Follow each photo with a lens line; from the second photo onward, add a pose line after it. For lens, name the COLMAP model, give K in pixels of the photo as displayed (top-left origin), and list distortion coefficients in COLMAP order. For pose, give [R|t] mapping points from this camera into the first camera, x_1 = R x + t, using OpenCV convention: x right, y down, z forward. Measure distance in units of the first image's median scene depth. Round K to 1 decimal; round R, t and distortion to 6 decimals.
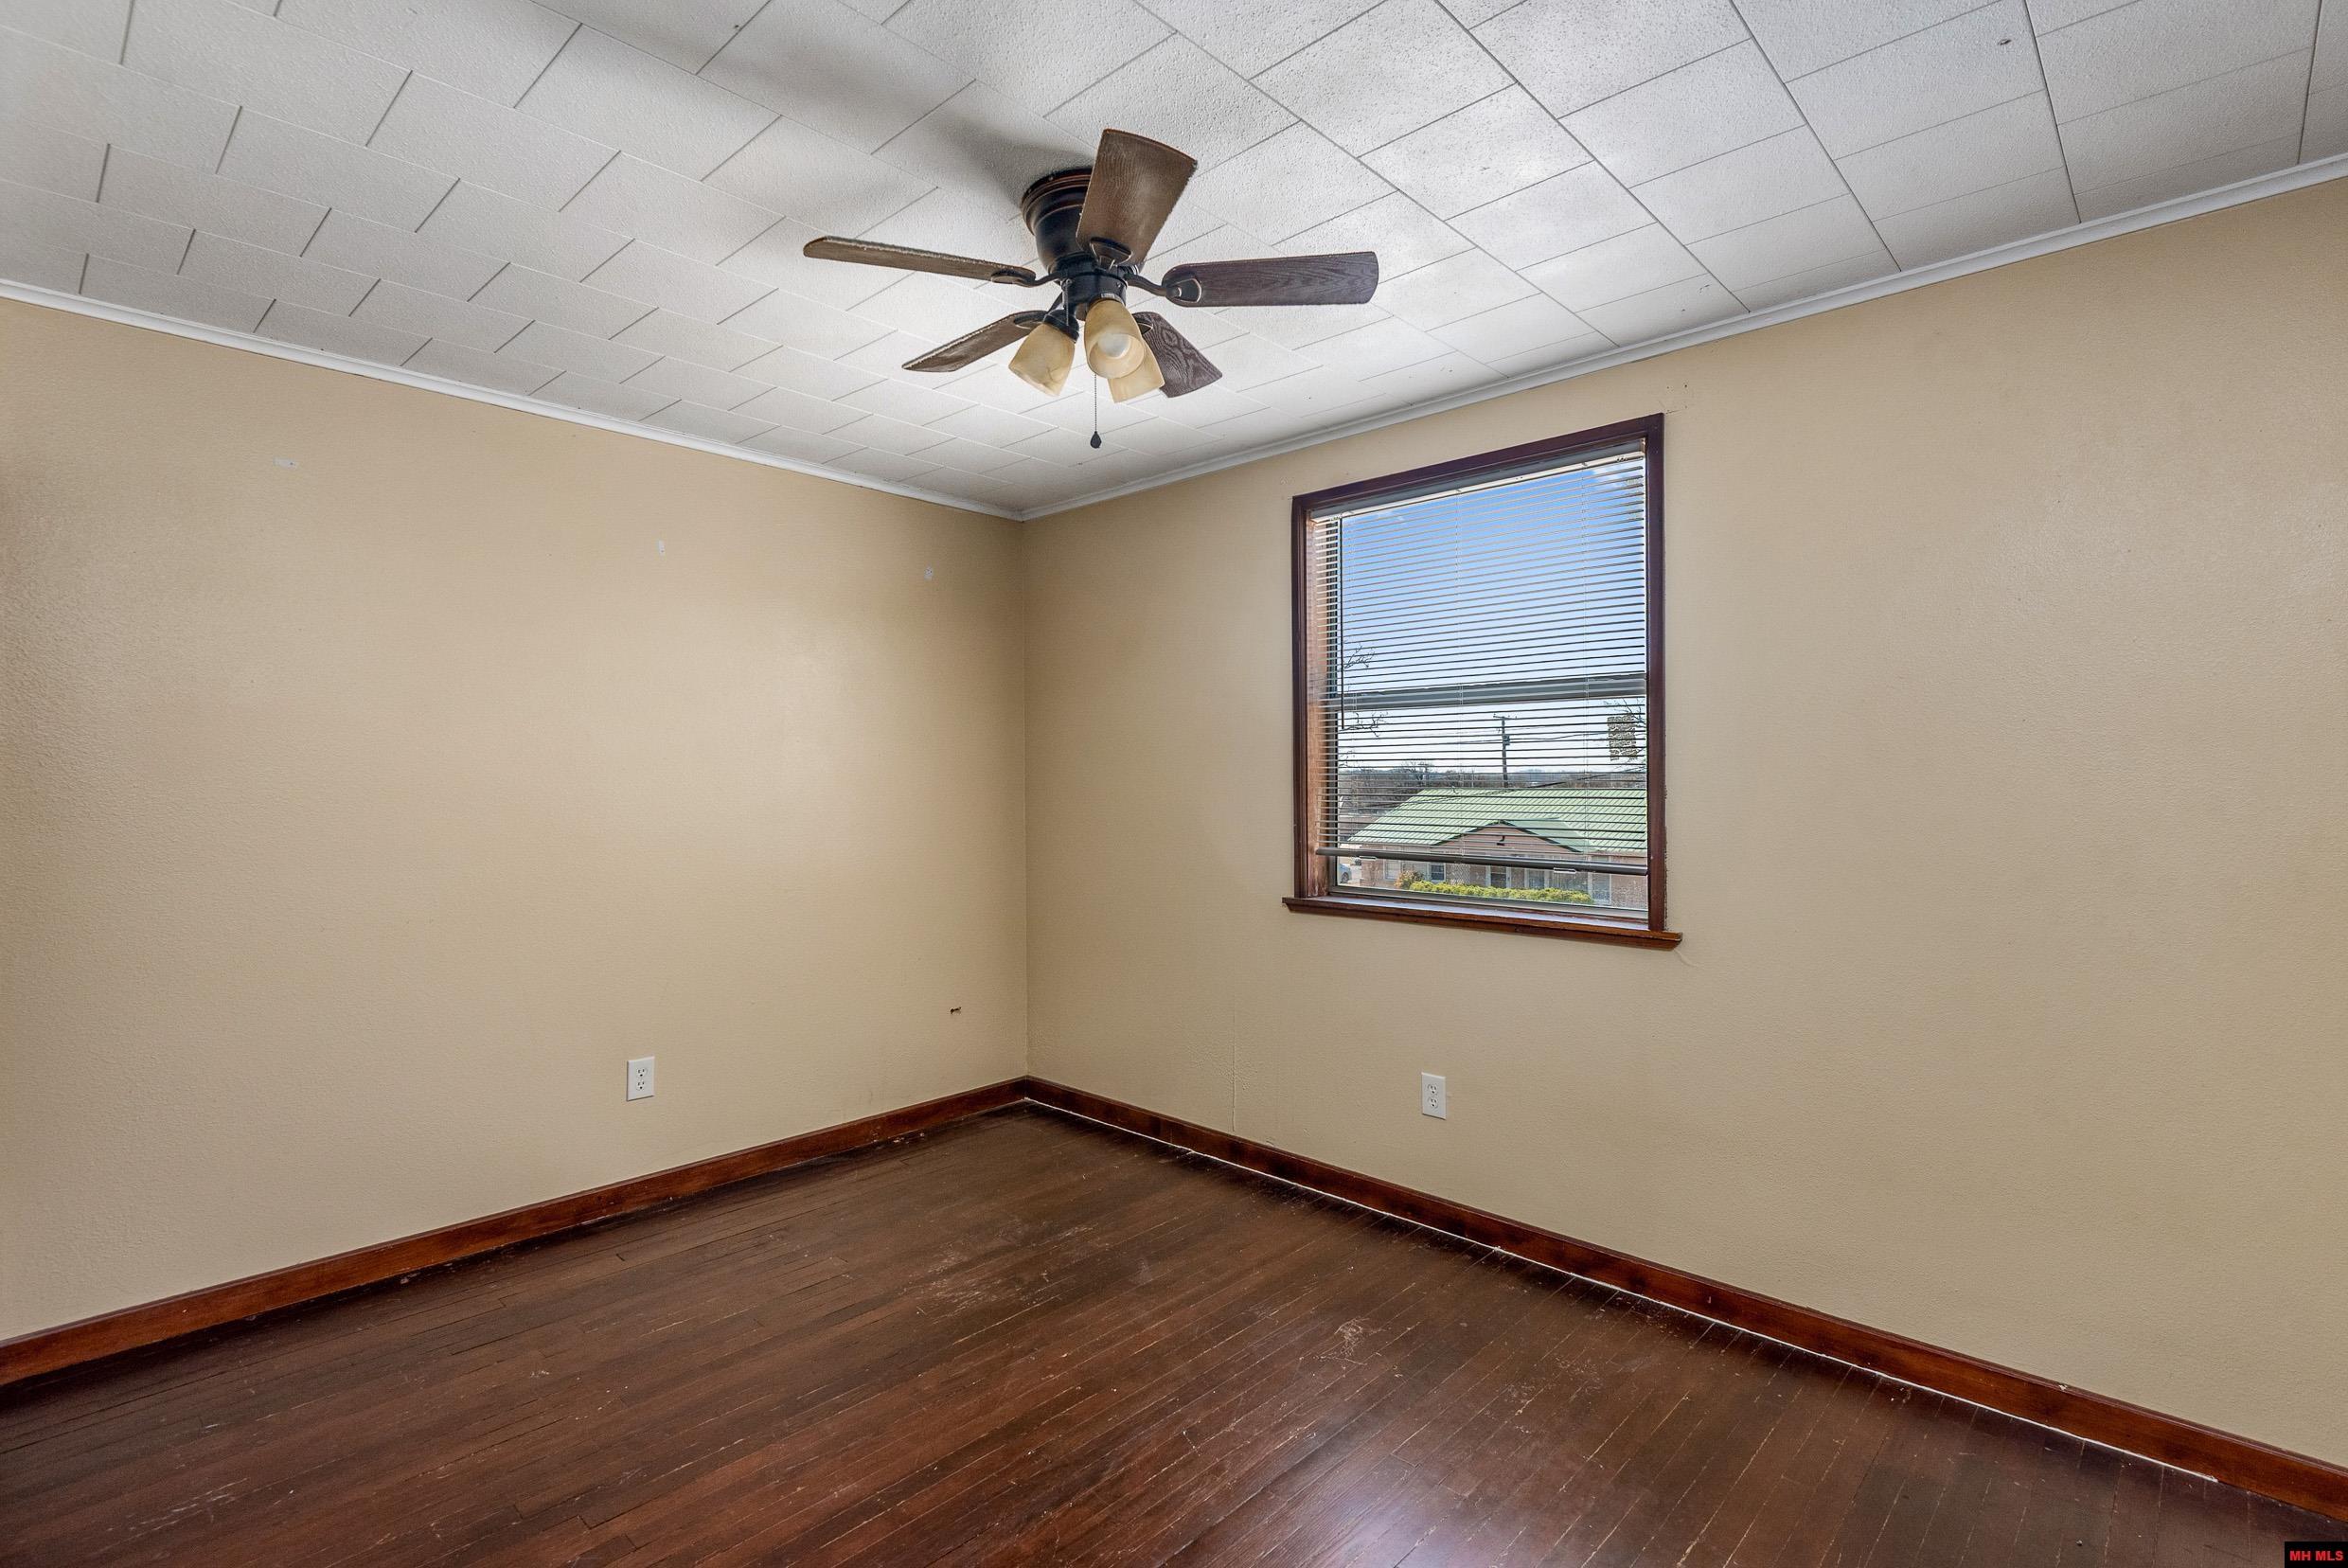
lens RADIAL K [[1099.3, 0, 1162.6], [0, 1099.3, 766.4], [0, 0, 1]] dist [-0.004434, -0.000089]
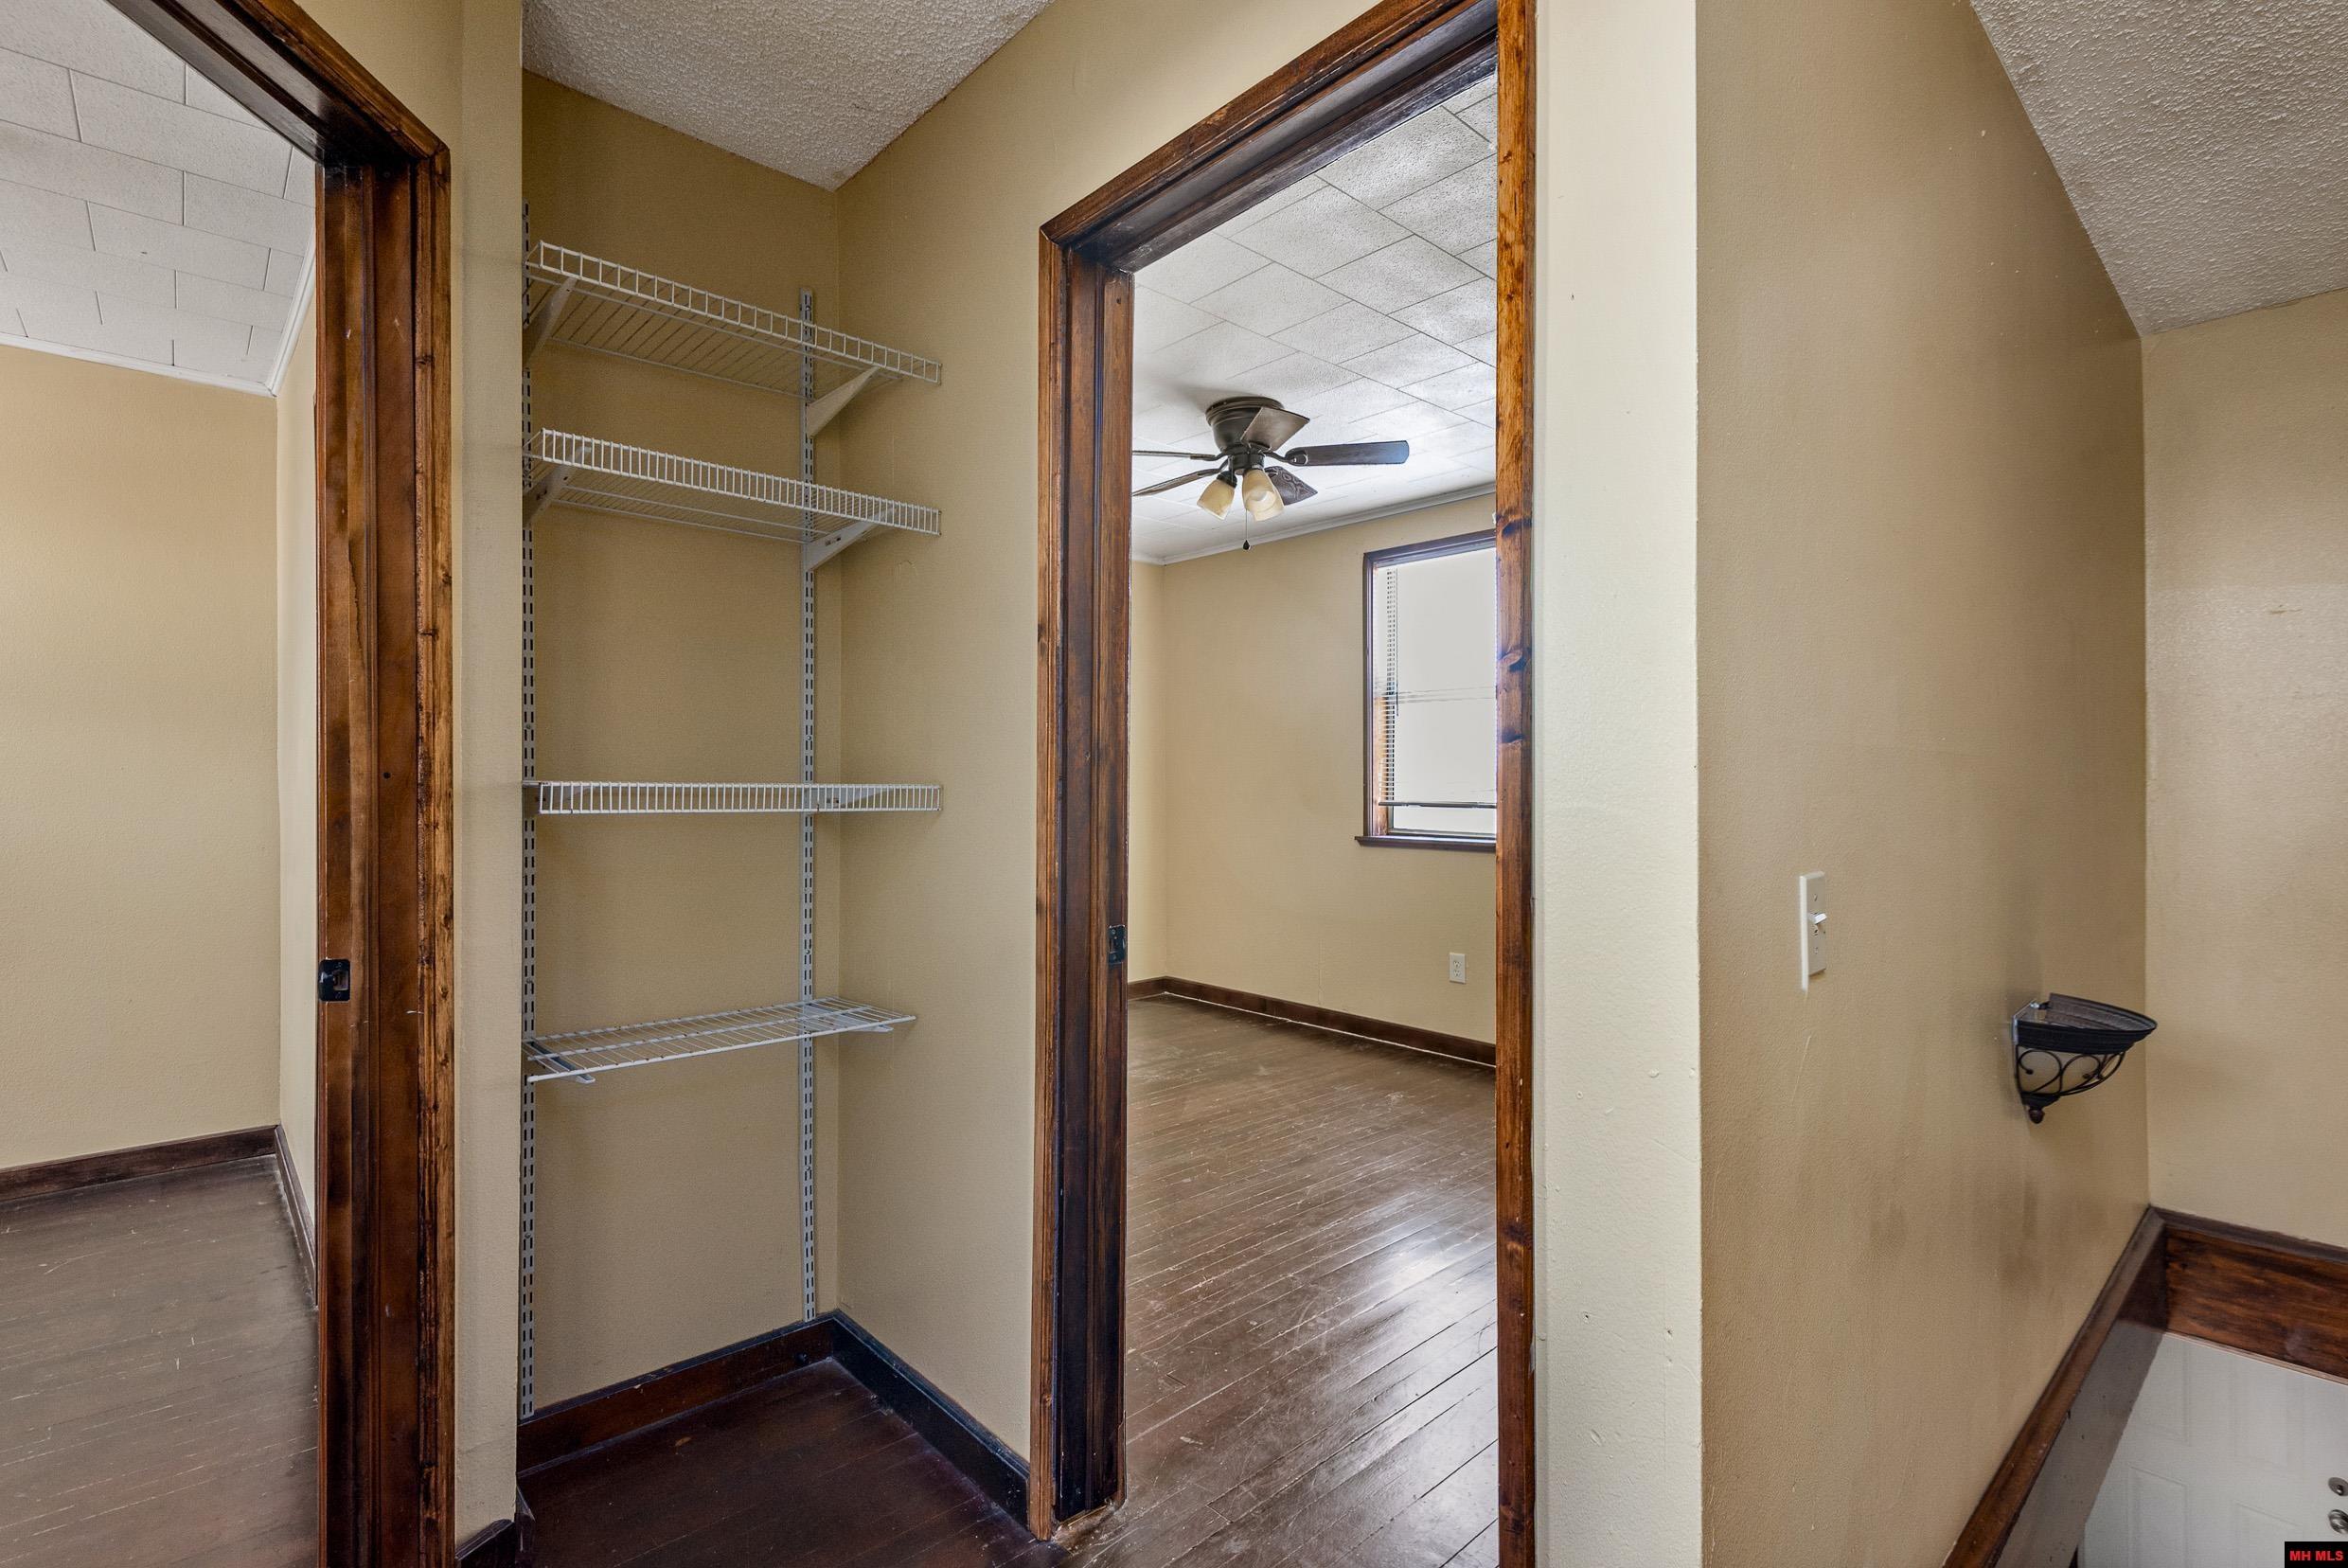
lens RADIAL K [[1099.3, 0, 1195.4], [0, 1099.3, 801.9], [0, 0, 1]] dist [-0.004434, -0.000089]
pose [[0.999227, 0.002094, -0.039256, -0.062781], [-0.000998, 0.999610, 0.027915, 0.053452], [0.039299, -0.027855, 0.998839, -0.654954]]
